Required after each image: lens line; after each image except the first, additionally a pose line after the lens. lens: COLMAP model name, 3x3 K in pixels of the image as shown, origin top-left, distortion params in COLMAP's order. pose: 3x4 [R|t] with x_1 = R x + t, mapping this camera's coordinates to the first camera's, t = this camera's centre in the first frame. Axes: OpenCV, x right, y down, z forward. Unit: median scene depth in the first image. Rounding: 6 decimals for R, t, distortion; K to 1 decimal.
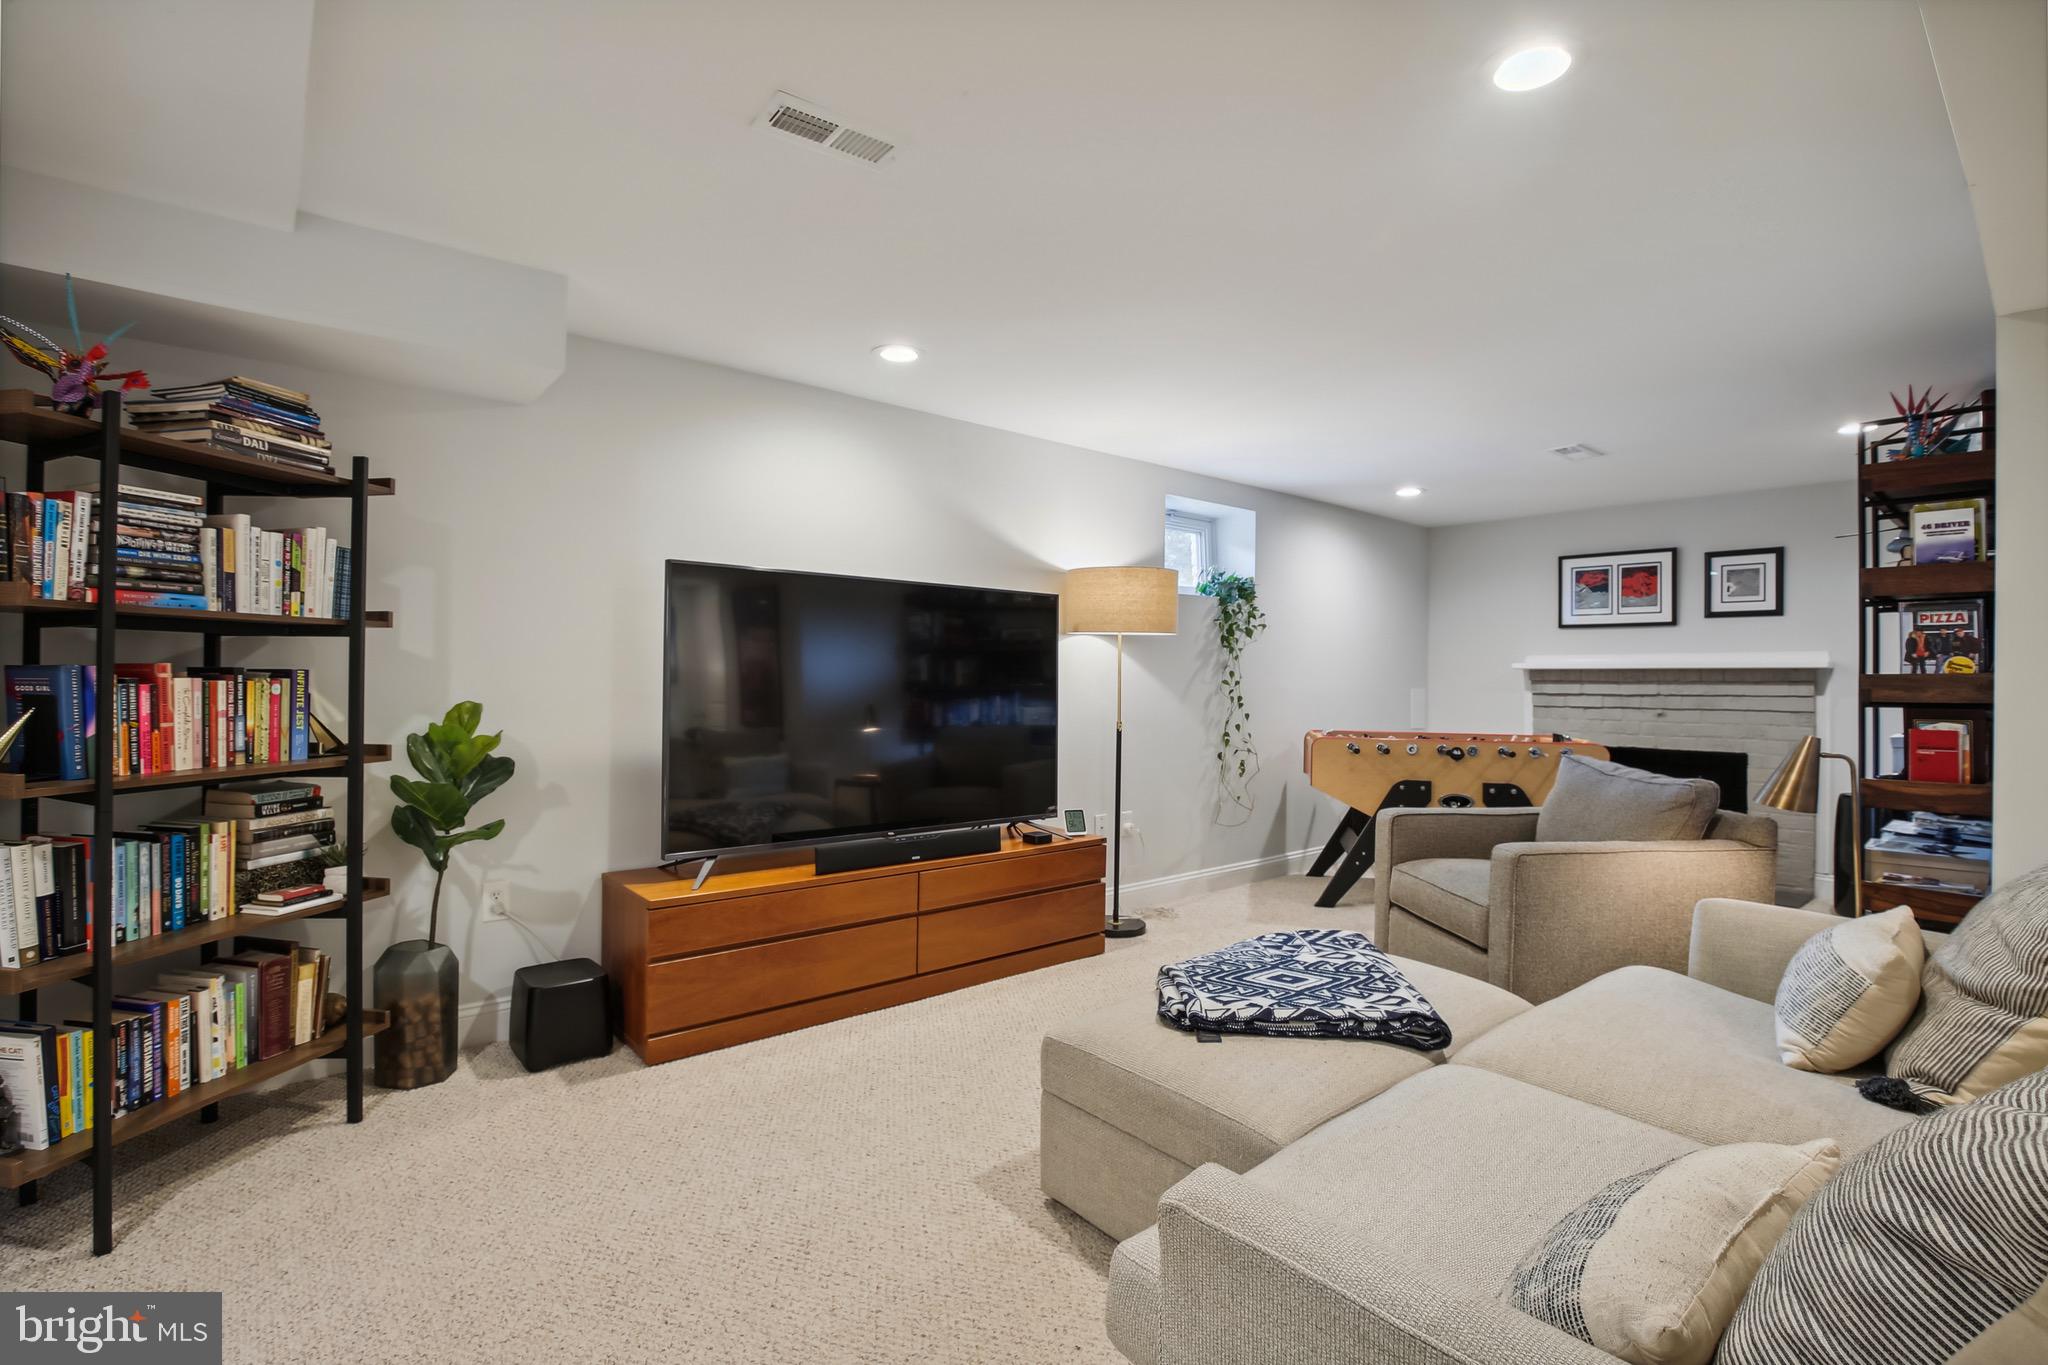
lens RADIAL K [[945.4, 0, 1031.5], [0, 945.4, 666.0], [0, 0, 1]] dist [-0.021989, 0.000237]
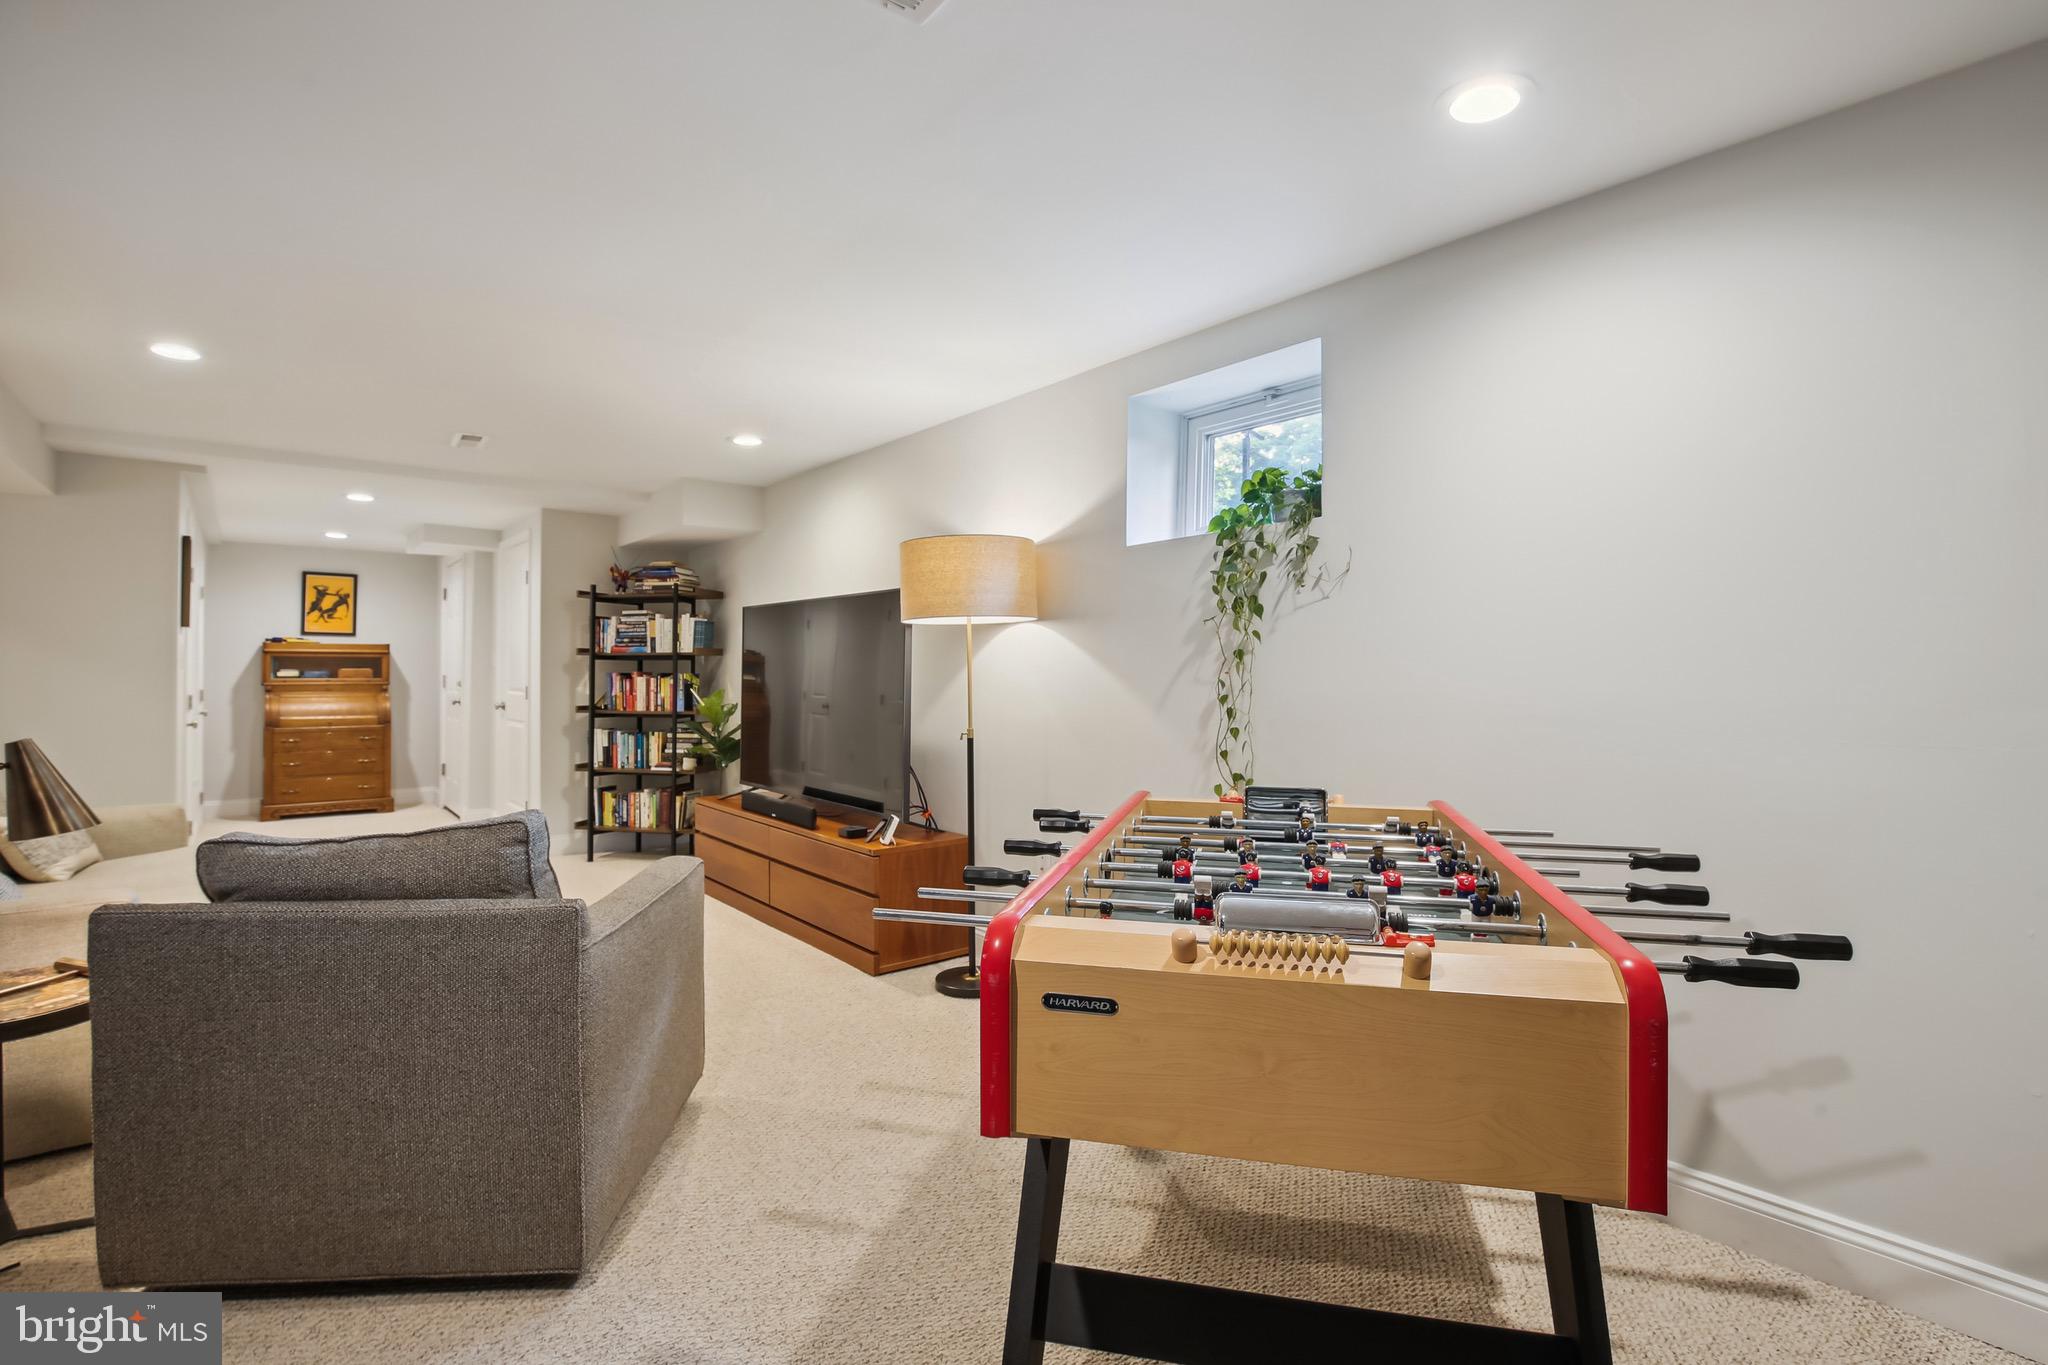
lens RADIAL K [[945.4, 0, 1031.5], [0, 945.4, 666.0], [0, 0, 1]] dist [-0.021989, 0.000237]
pose [[0.000359, -0.020807, -0.999783, 1.642841], [0.007116, 0.999758, -0.020804, 0.040183], [0.999975, -0.007107, 0.000507, 1.880930]]
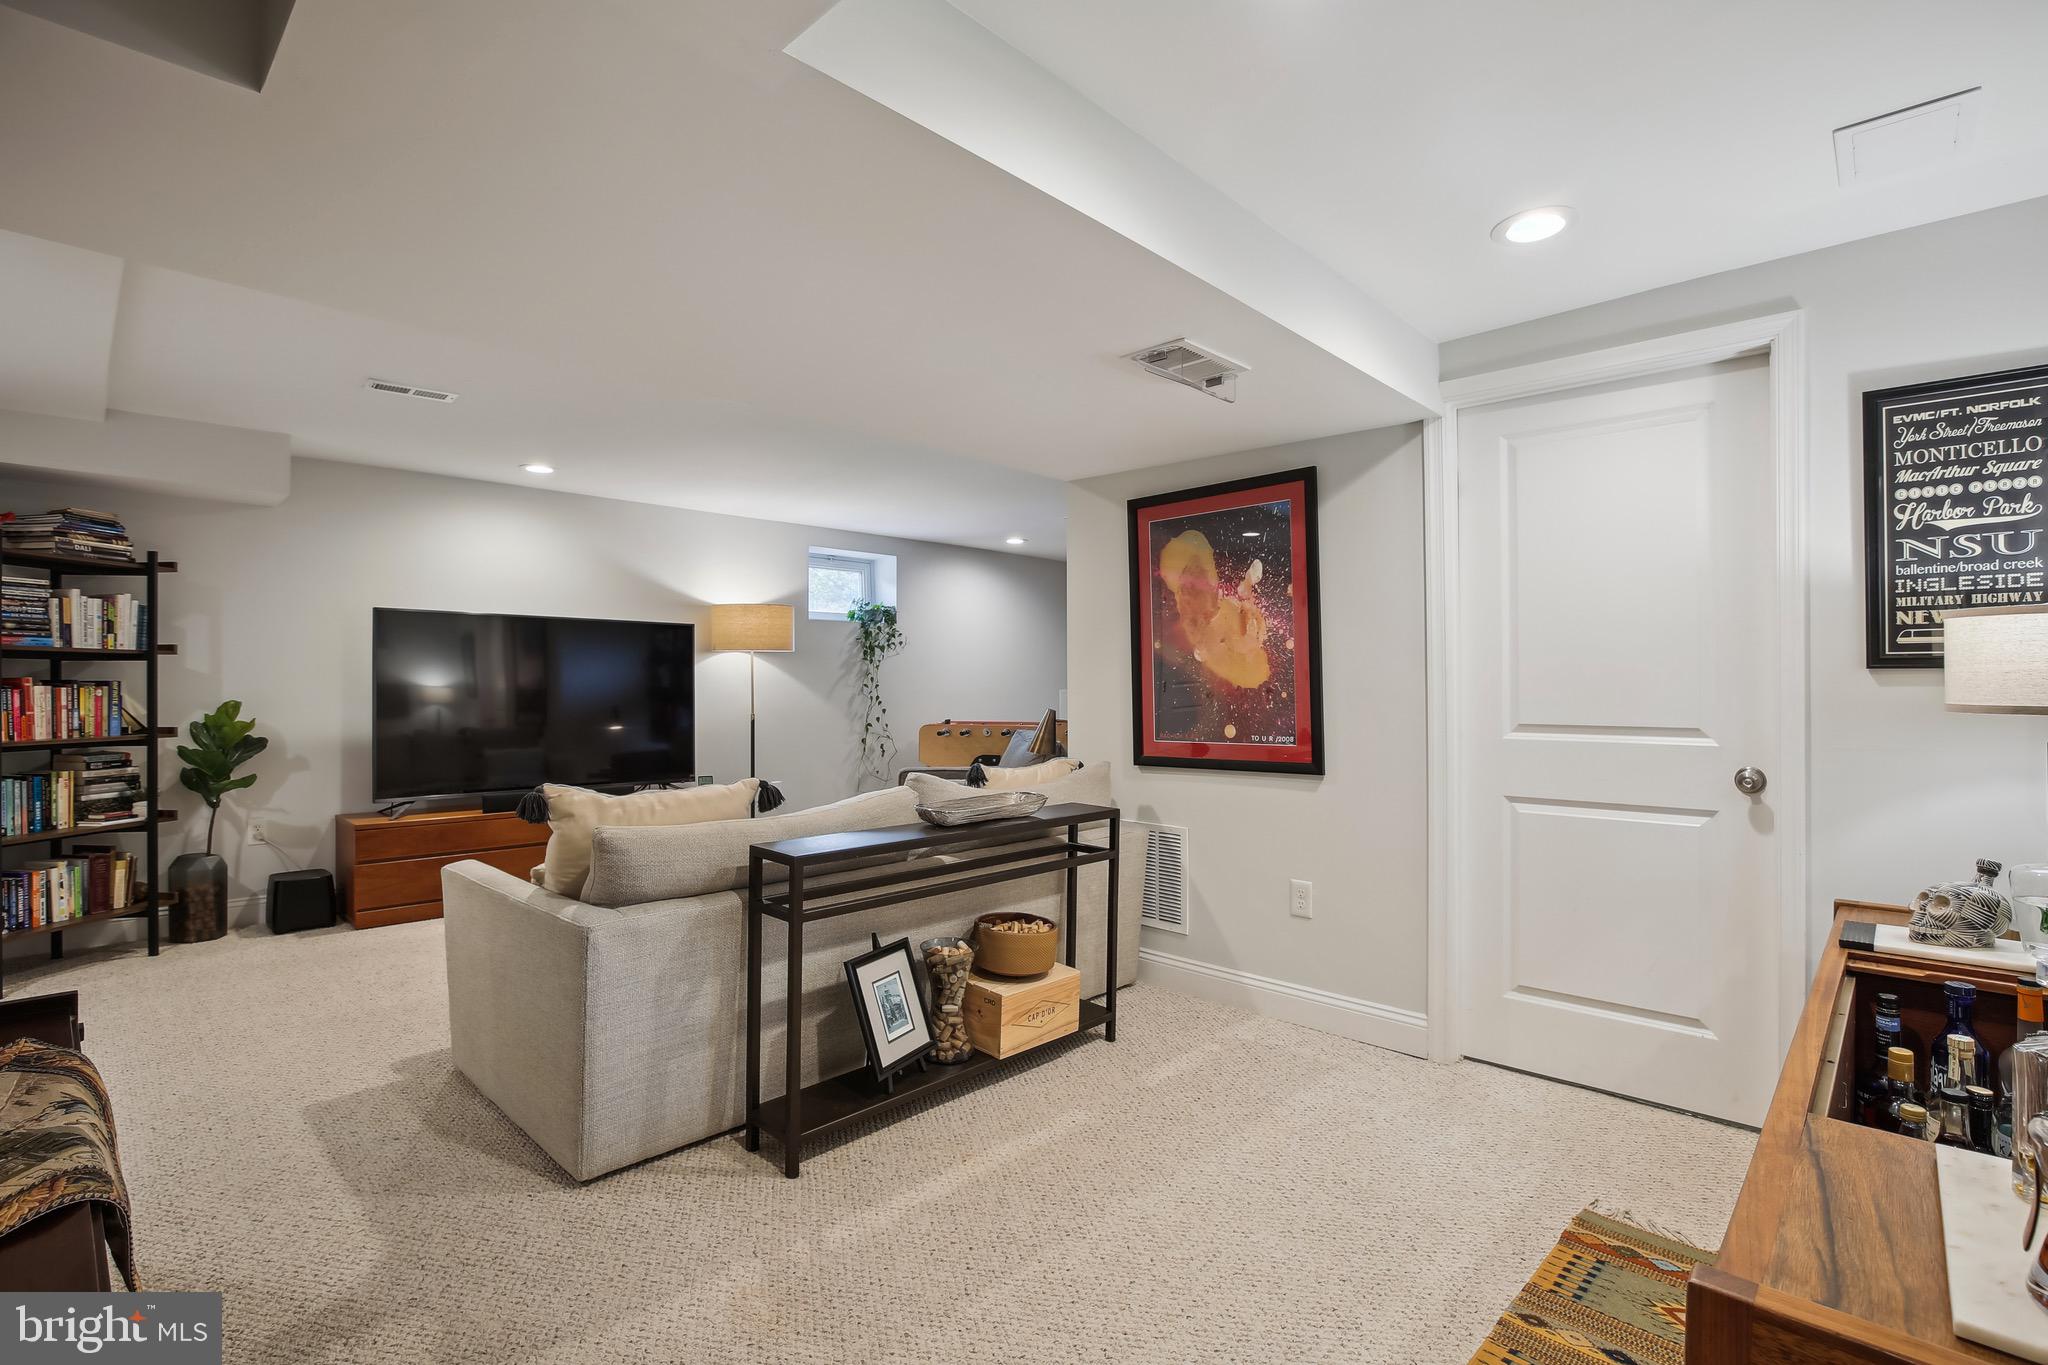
lens RADIAL K [[955.8, 0, 1019.5], [0, 955.8, 680.5], [0, 0, 1]] dist [-0.013396, 0.000157]
pose [[0.996213, -0.011514, 0.086176, 0.650306], [0.011140, 0.999926, 0.004824, 0.012734], [-0.086225, -0.003846, 0.996268, -0.782147]]
